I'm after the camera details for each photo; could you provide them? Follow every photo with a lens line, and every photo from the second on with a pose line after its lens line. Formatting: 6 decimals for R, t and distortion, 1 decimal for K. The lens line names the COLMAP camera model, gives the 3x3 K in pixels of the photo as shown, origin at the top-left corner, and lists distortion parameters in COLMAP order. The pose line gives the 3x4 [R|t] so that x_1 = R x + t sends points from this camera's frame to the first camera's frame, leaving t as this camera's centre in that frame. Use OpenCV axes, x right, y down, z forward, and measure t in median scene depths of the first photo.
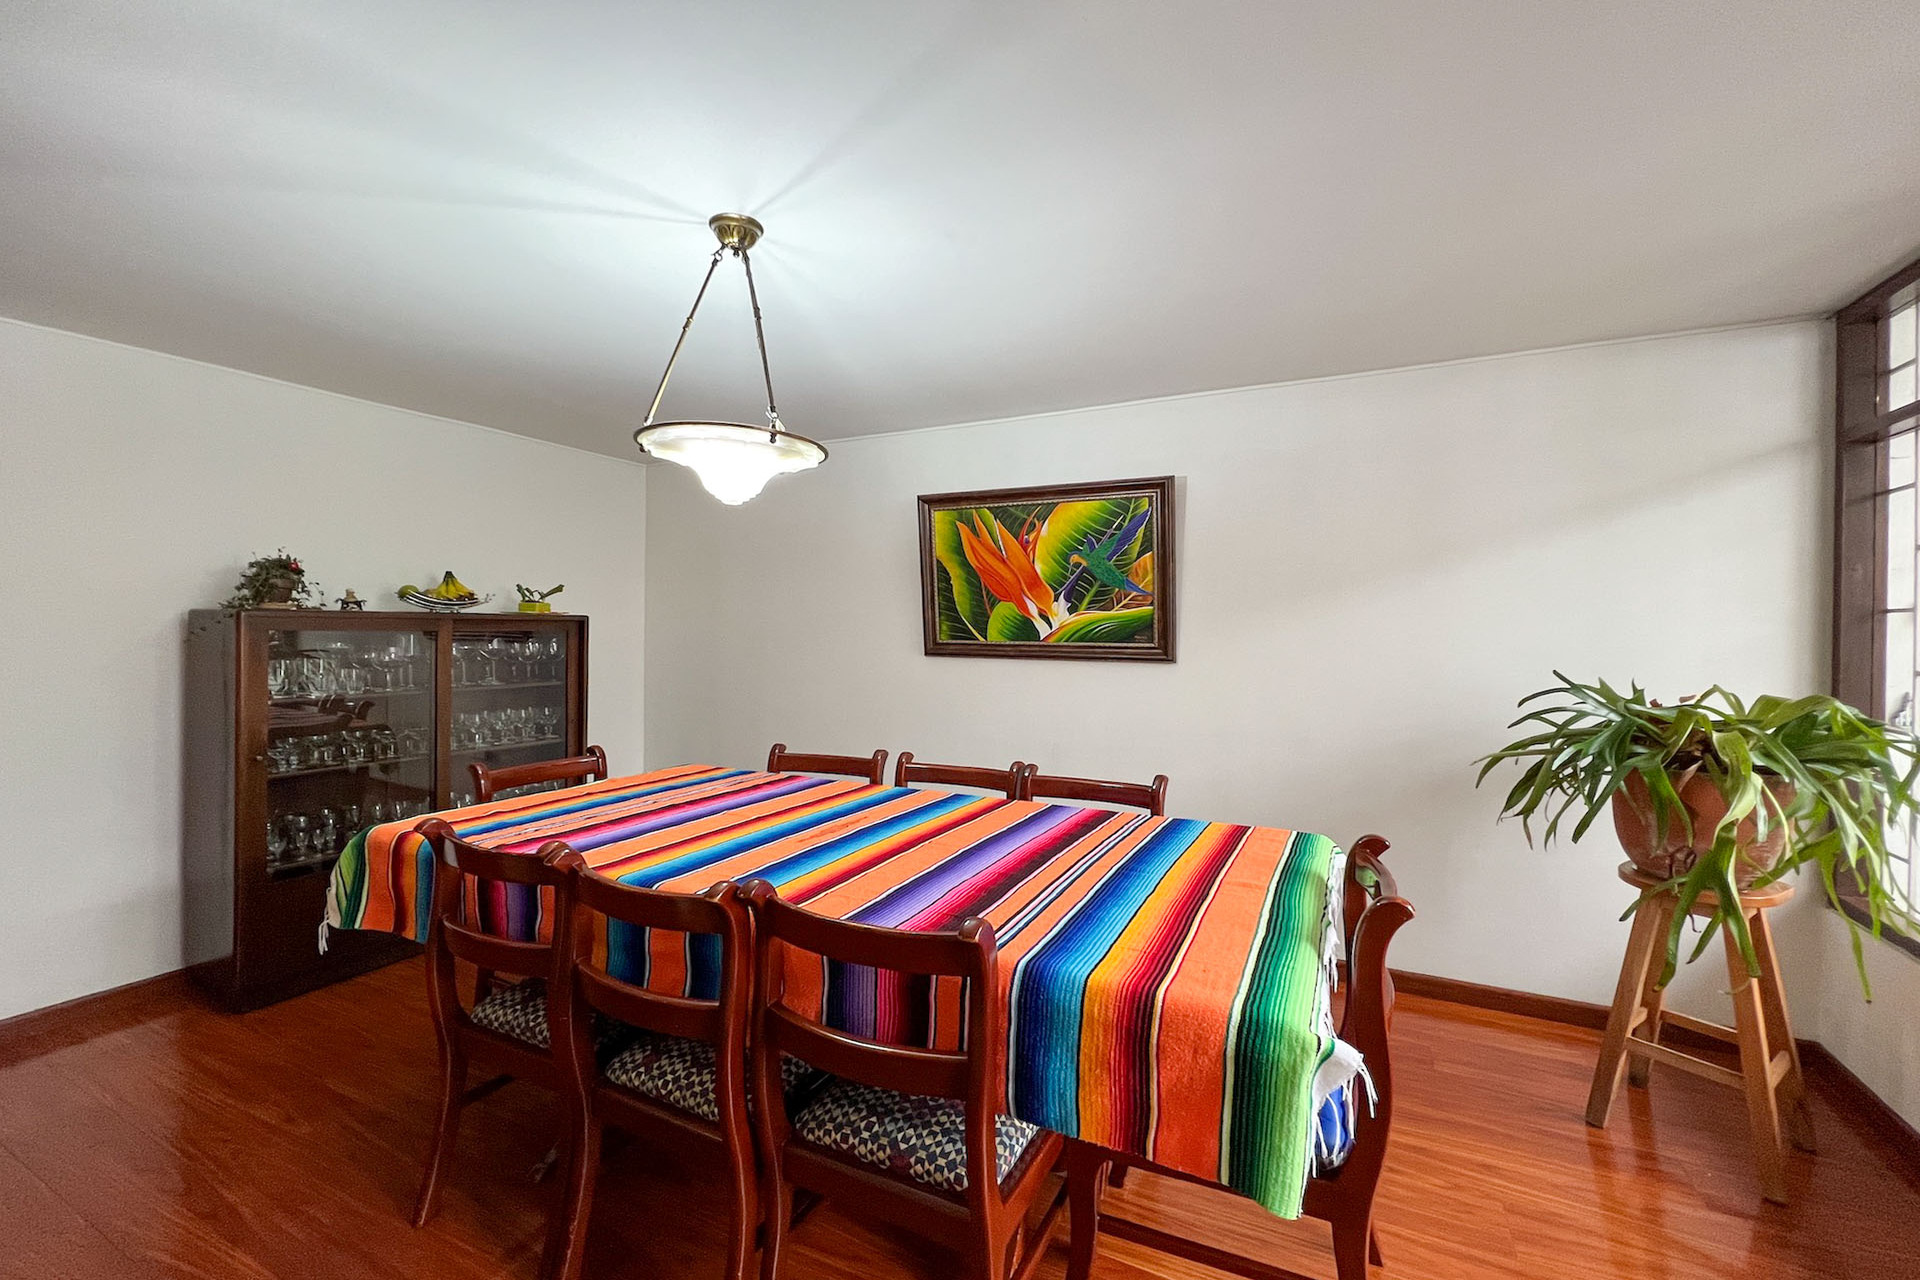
lens RADIAL K [[779.7, 0, 964.7], [0, 779.7, 639.8], [0, 0, 1]] dist [-0.002121, -0.000311]
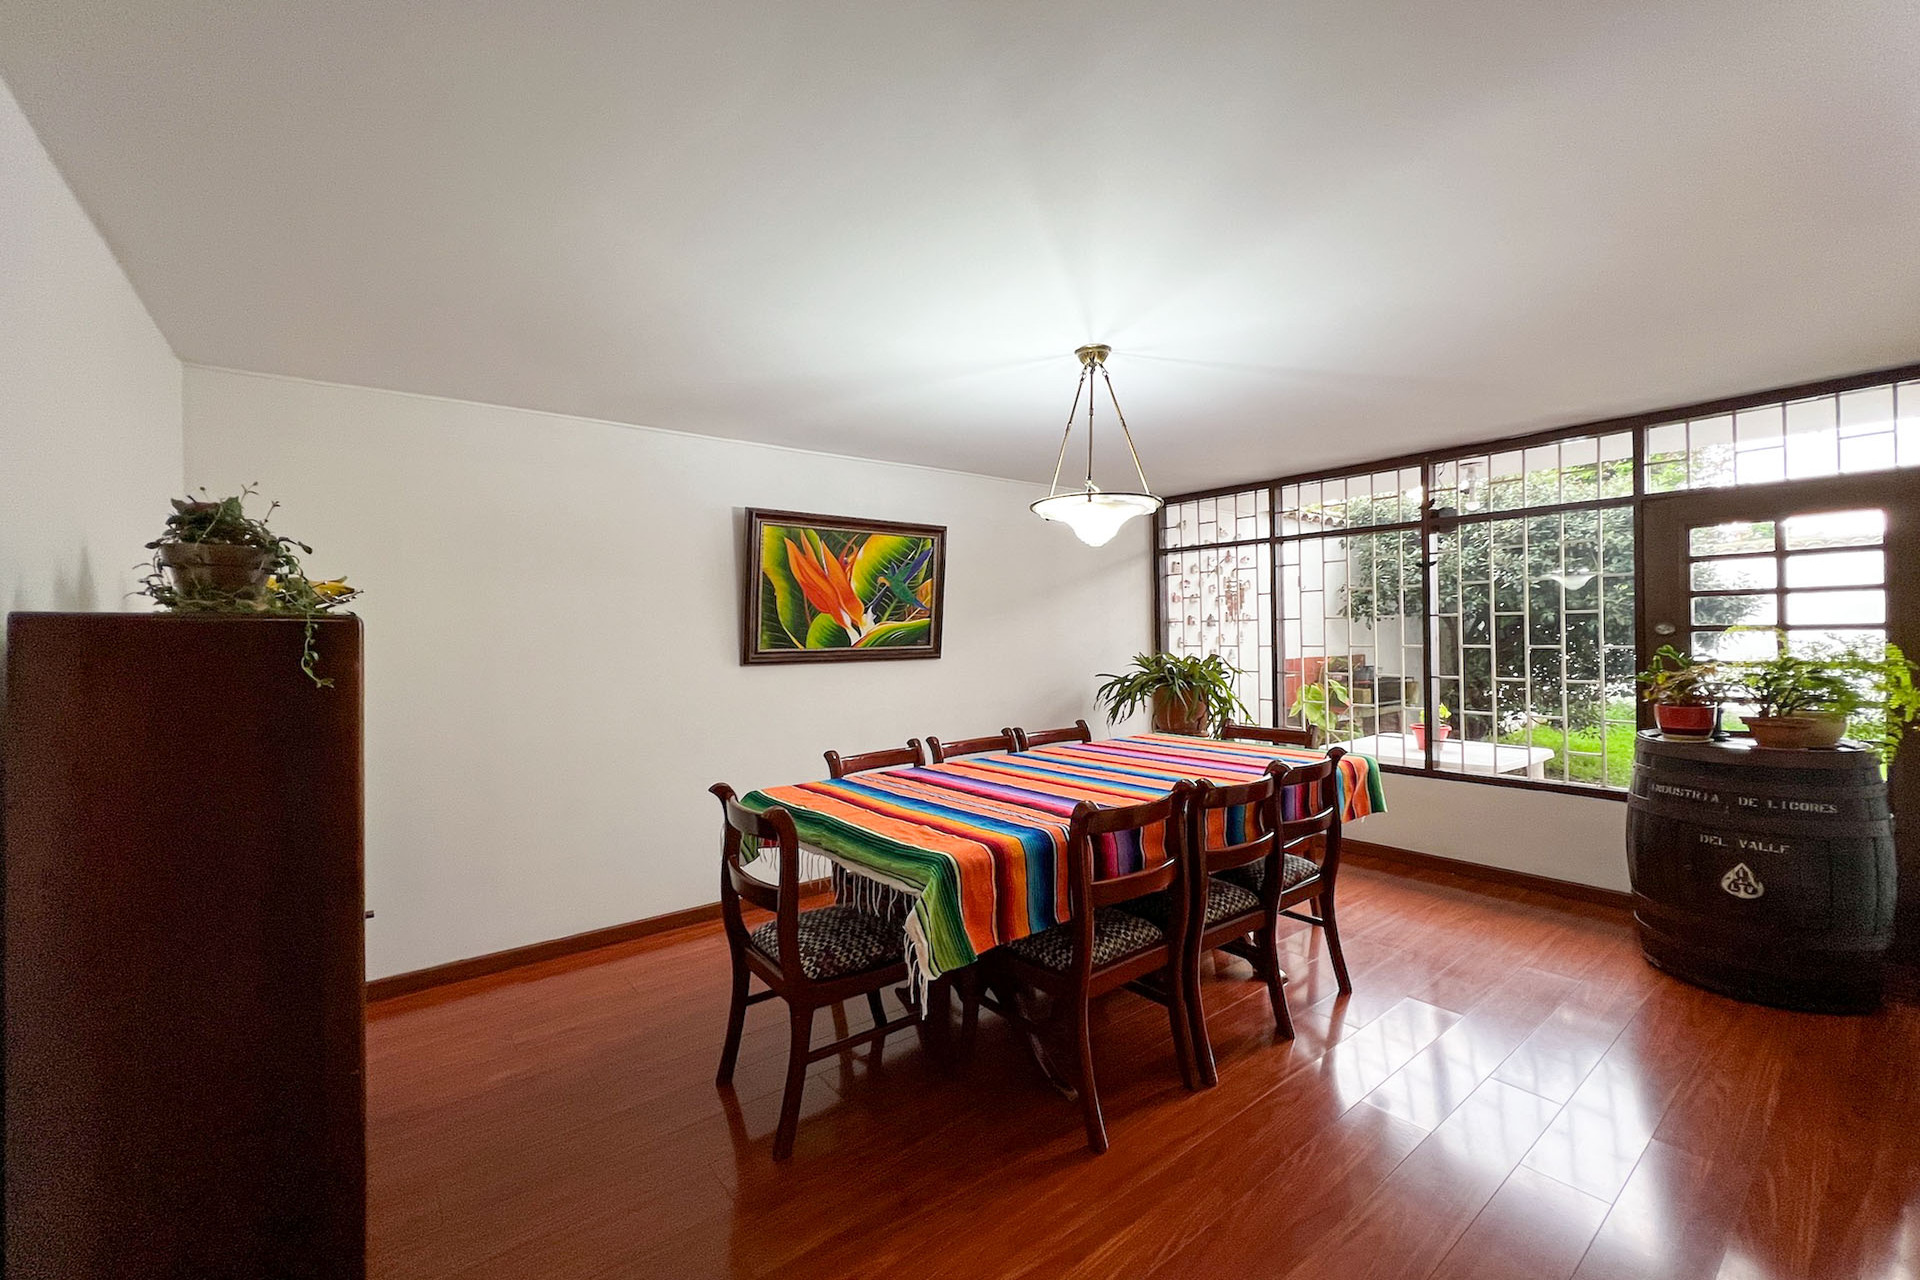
lens RADIAL K [[779.7, 0, 963.6], [0, 779.7, 632.1], [0, 0, 1]] dist [-0.002121, -0.000311]
pose [[0.438883, -0.007362, 0.898514, -0.912128], [0.034130, 0.999381, -0.008482, -0.004888], [-0.897896, 0.034388, 0.438863, 0.329054]]
